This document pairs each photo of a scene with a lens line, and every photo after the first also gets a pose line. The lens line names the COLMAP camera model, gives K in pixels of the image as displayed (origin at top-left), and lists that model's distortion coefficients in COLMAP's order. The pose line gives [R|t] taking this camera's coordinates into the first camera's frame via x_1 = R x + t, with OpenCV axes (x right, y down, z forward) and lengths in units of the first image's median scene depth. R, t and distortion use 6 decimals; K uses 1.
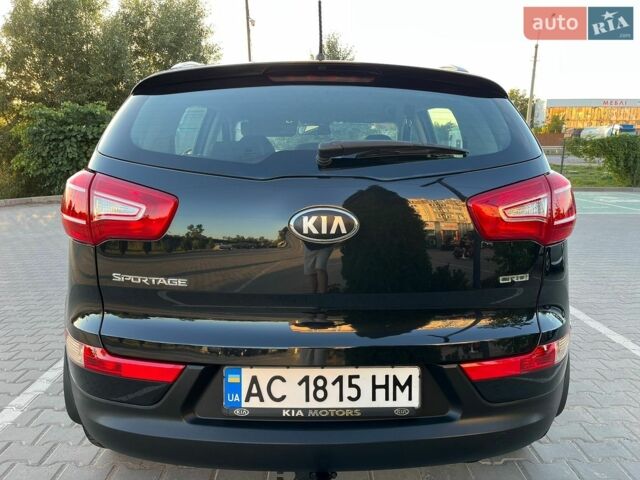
lens RADIAL K [[510.7, 0, 328.5], [0, 510.7, 238.3], [0, 0, 1]] dist [0.037500, -0.062047]
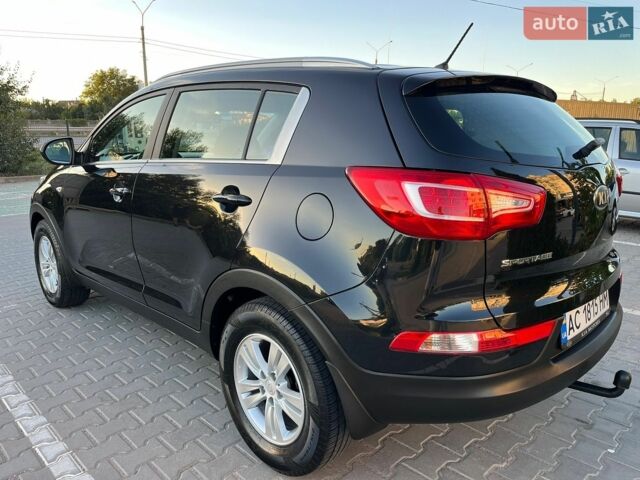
lens RADIAL K [[510.7, 0, 320.0], [0, 510.7, 239.0], [0, 0, 1]] dist [0.037500, -0.062047]
pose [[0.720388, -0.152677, 0.676559, -1.504925], [0.125906, 0.988050, 0.088908, -0.133310], [-0.682048, 0.021135, 0.731002, 0.453993]]
